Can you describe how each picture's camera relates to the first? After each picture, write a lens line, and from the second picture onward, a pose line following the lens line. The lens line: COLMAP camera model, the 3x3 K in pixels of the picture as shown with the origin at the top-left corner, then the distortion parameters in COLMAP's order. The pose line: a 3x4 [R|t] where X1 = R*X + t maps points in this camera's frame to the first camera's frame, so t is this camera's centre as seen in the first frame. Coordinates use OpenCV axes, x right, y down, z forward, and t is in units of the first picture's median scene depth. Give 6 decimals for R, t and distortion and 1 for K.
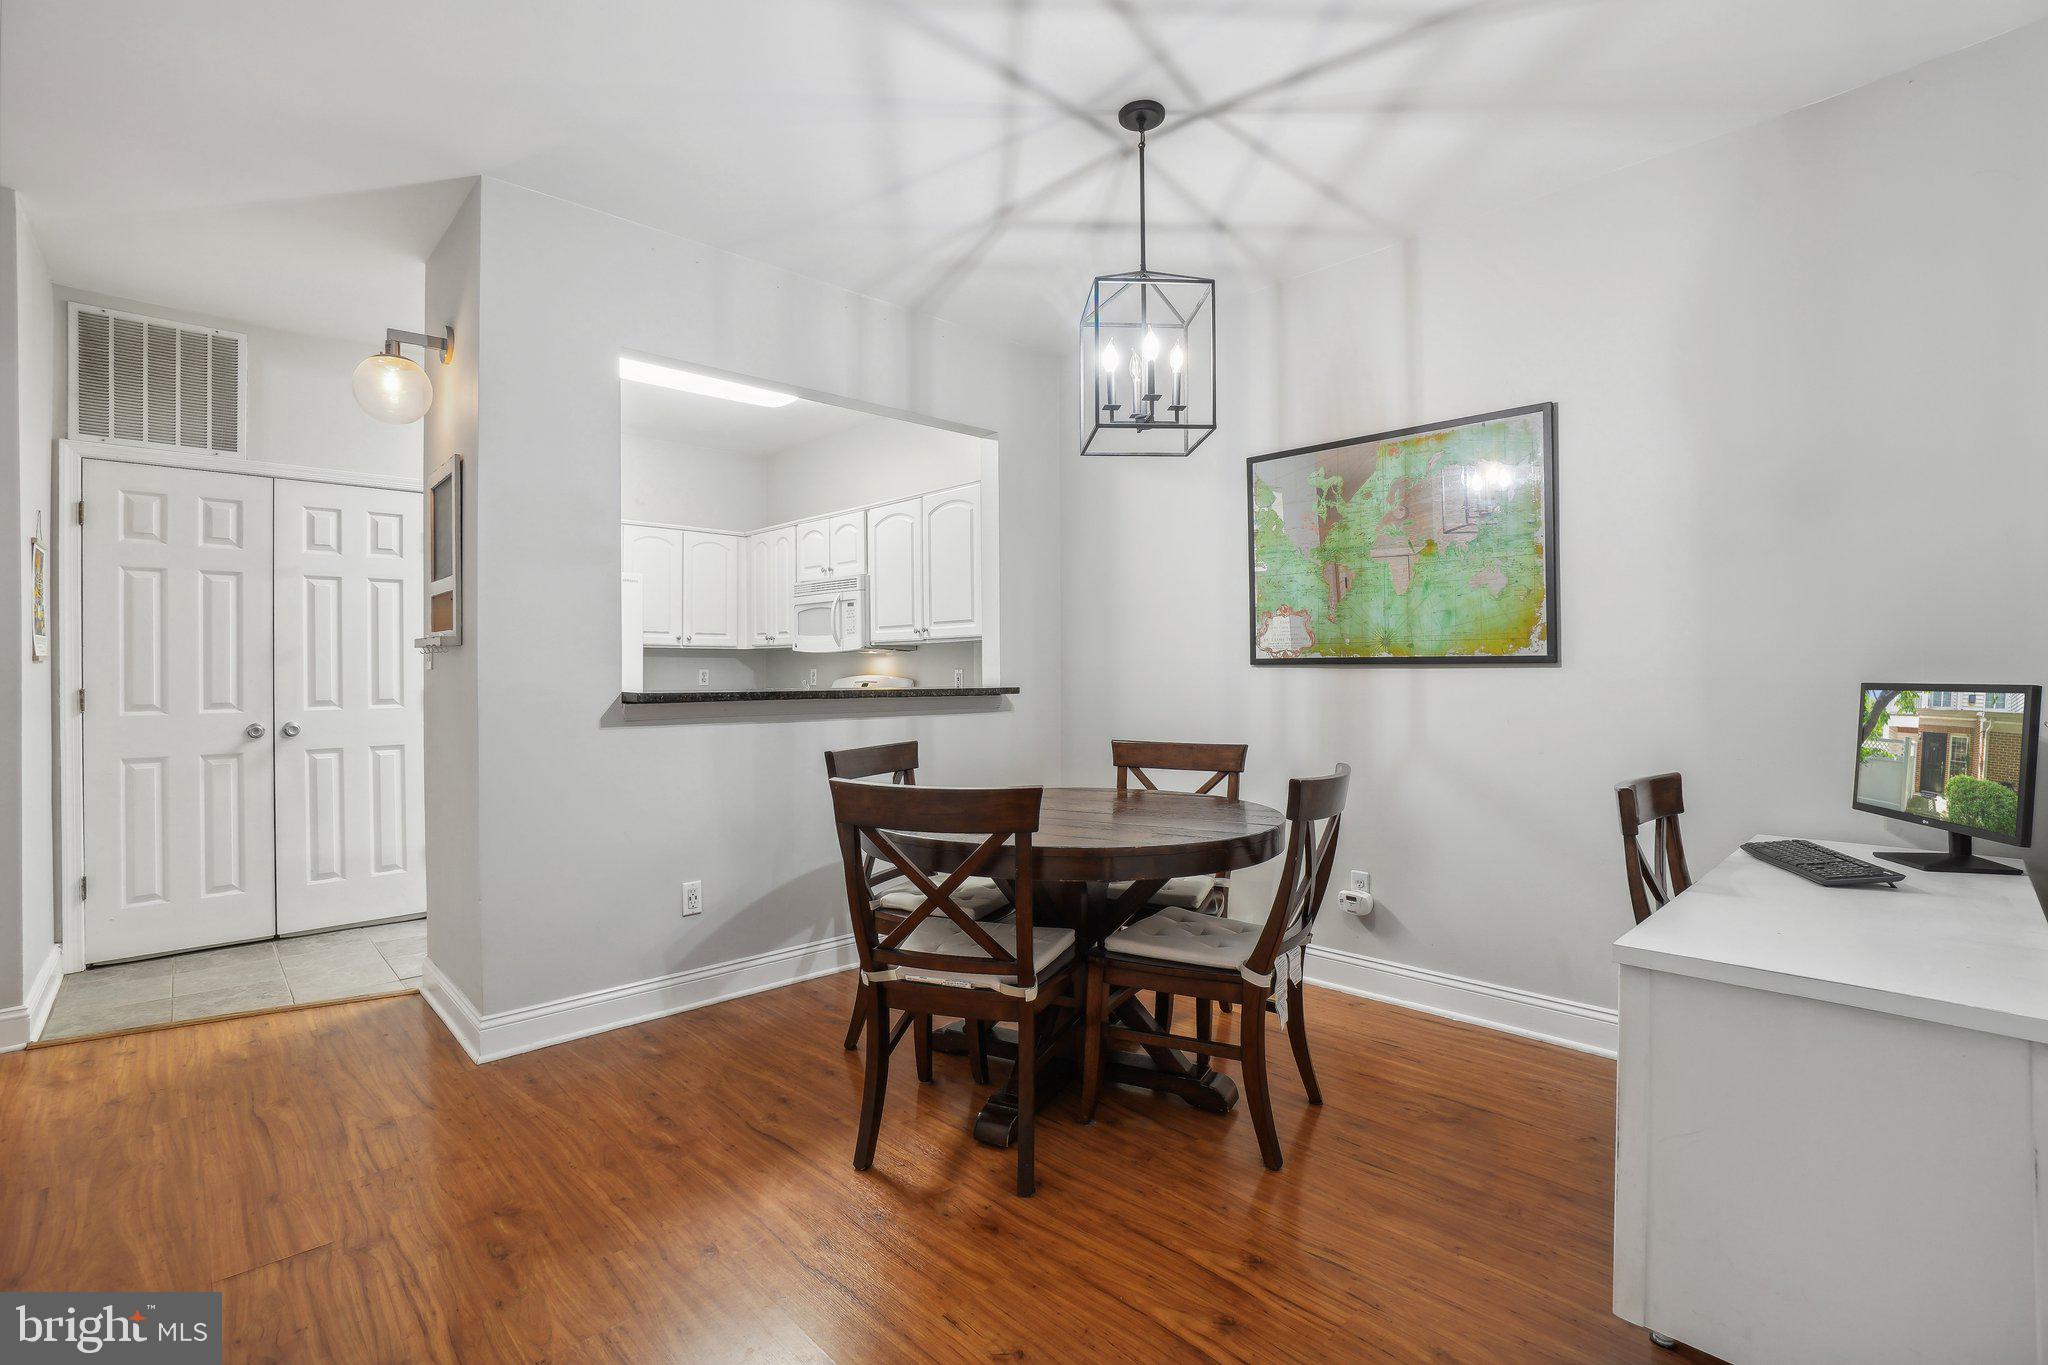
lens RADIAL K [[931.1, 0, 1008.7], [0, 931.1, 671.0], [0, 0, 1]] dist [-0.067194, 0.023168]
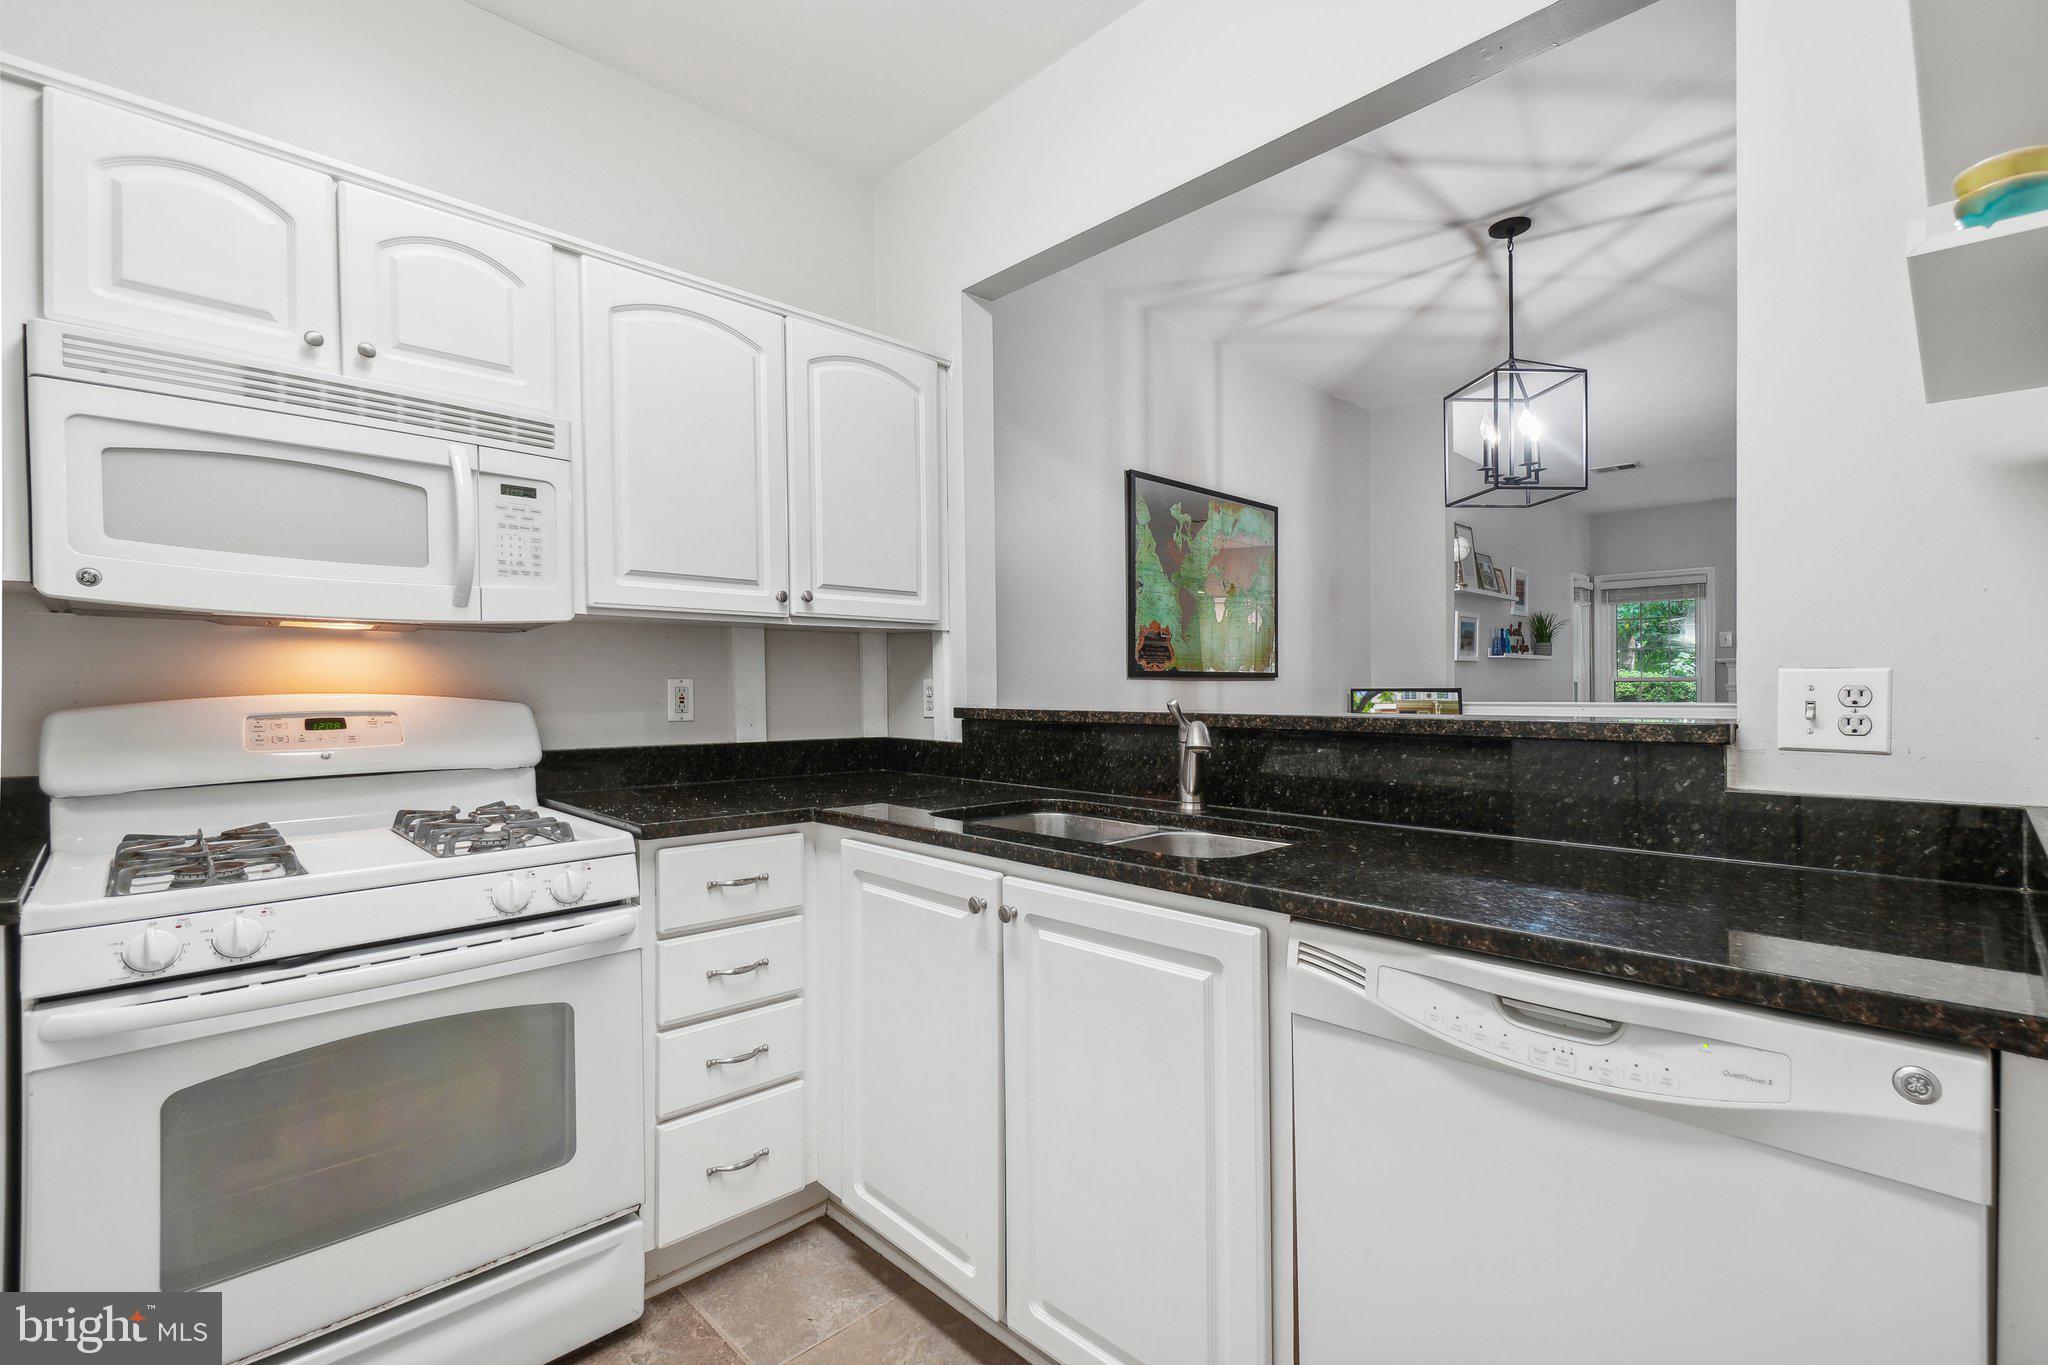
lens RADIAL K [[909.0, 0, 1019.2], [0, 909.0, 695.7], [0, 0, 1]] dist [-0.001318, -0.003350]
pose [[-0.023433, -0.010500, 0.999670, -0.853246], [0.003734, 0.999937, 0.010591, 0.003020], [-0.999718, 0.003981, -0.023393, 1.355331]]
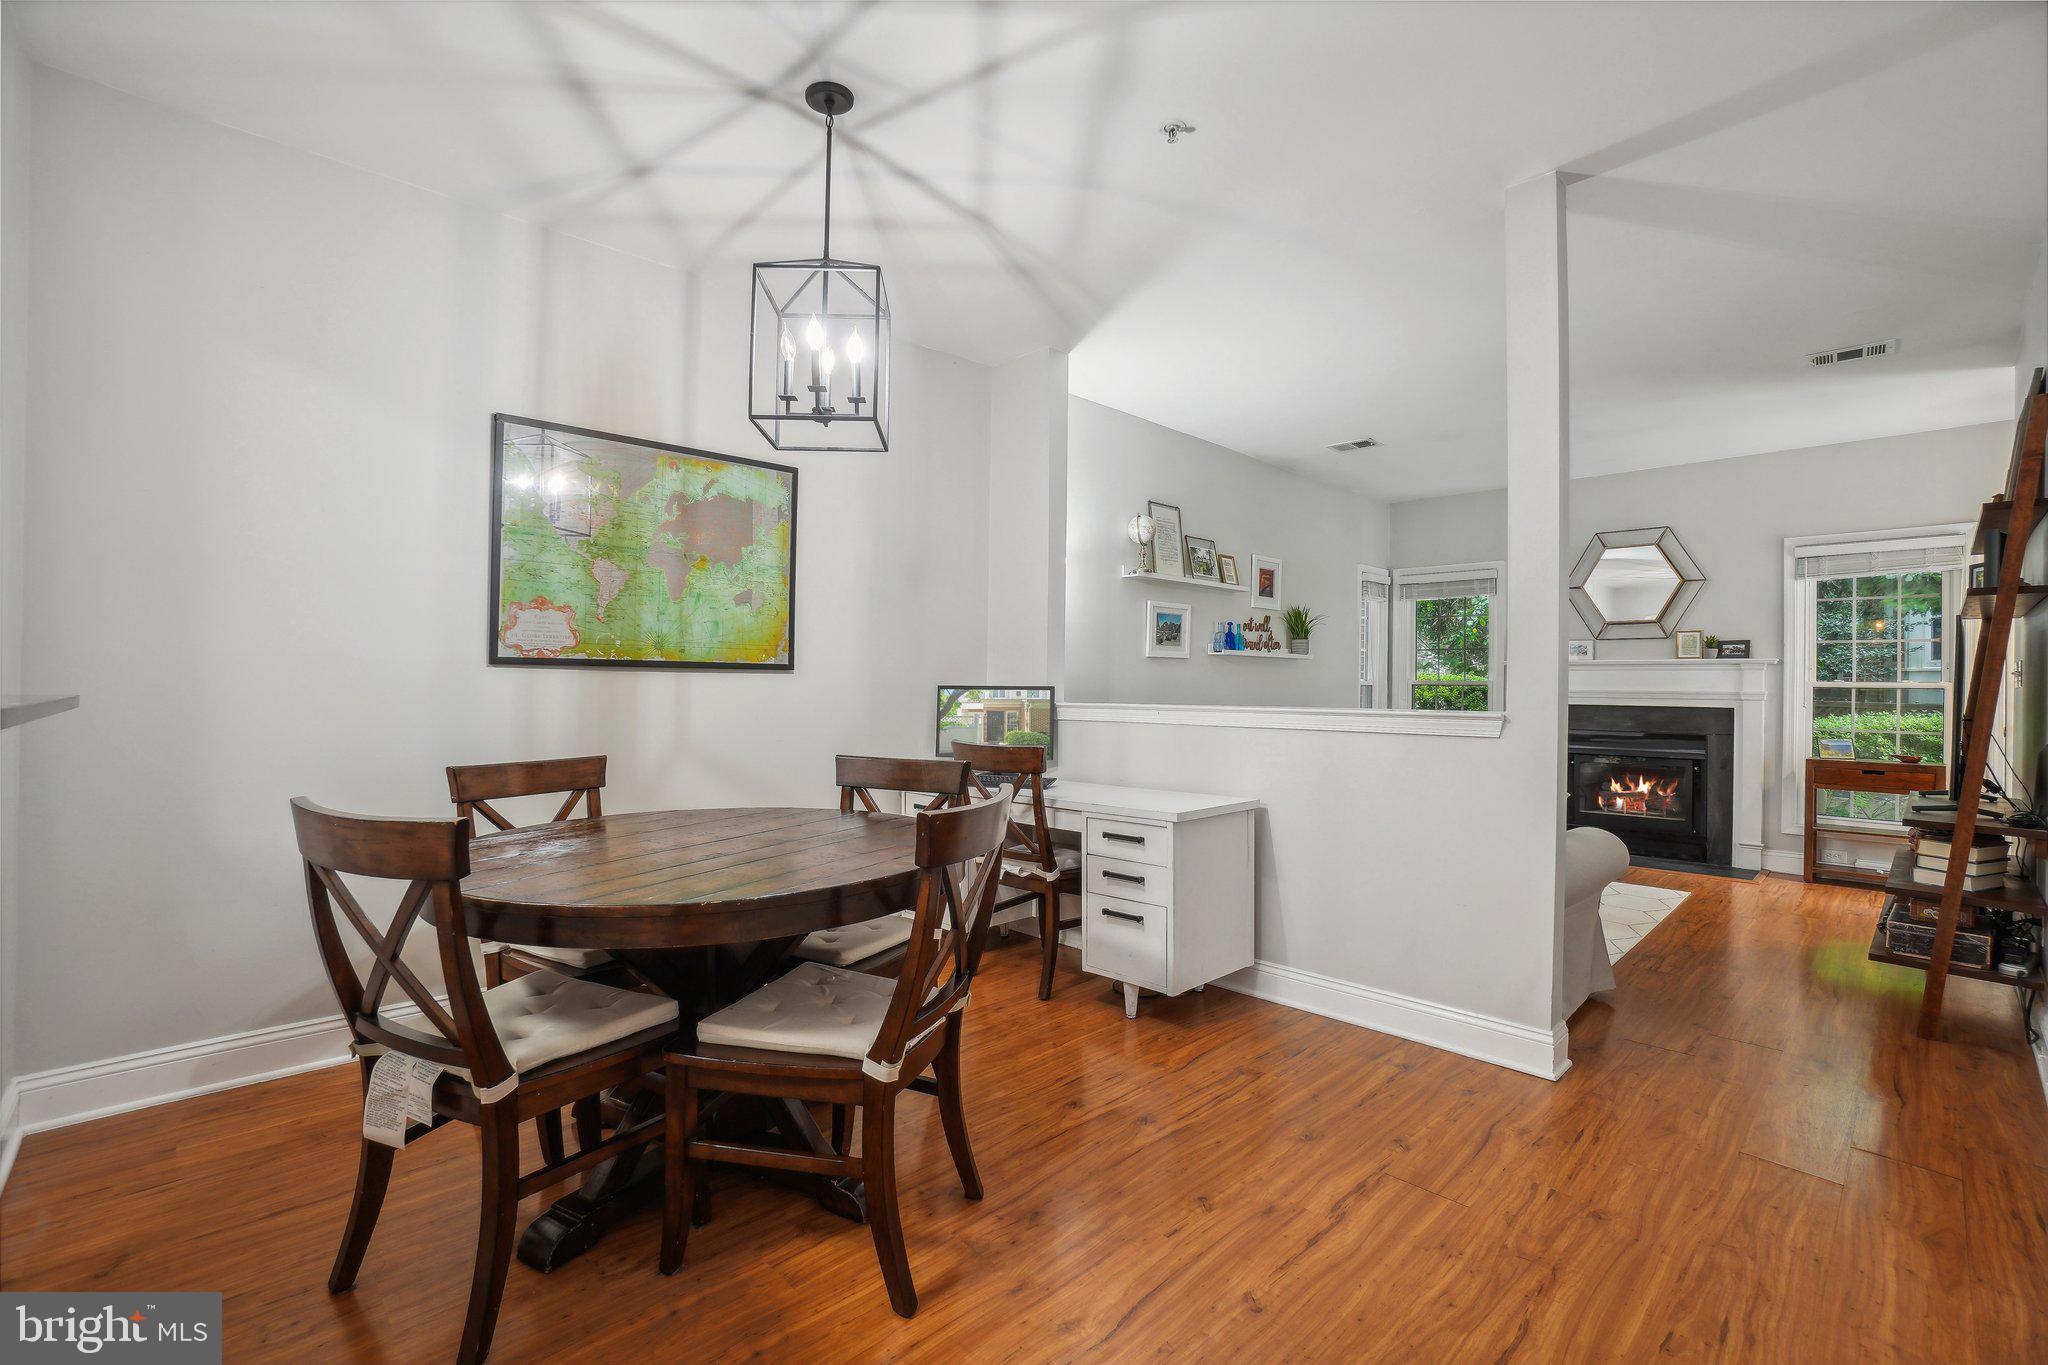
lens RADIAL K [[917.0, 0, 1010.5], [0, 917.0, 681.9], [0, 0, 1]] dist [-0.067388, 0.027215]
pose [[-0.010393, 0.004008, 0.999938, -0.642727], [-0.010371, 0.999938, -0.004115, 0.009036], [-0.999892, -0.010413, -0.010351, 0.649490]]
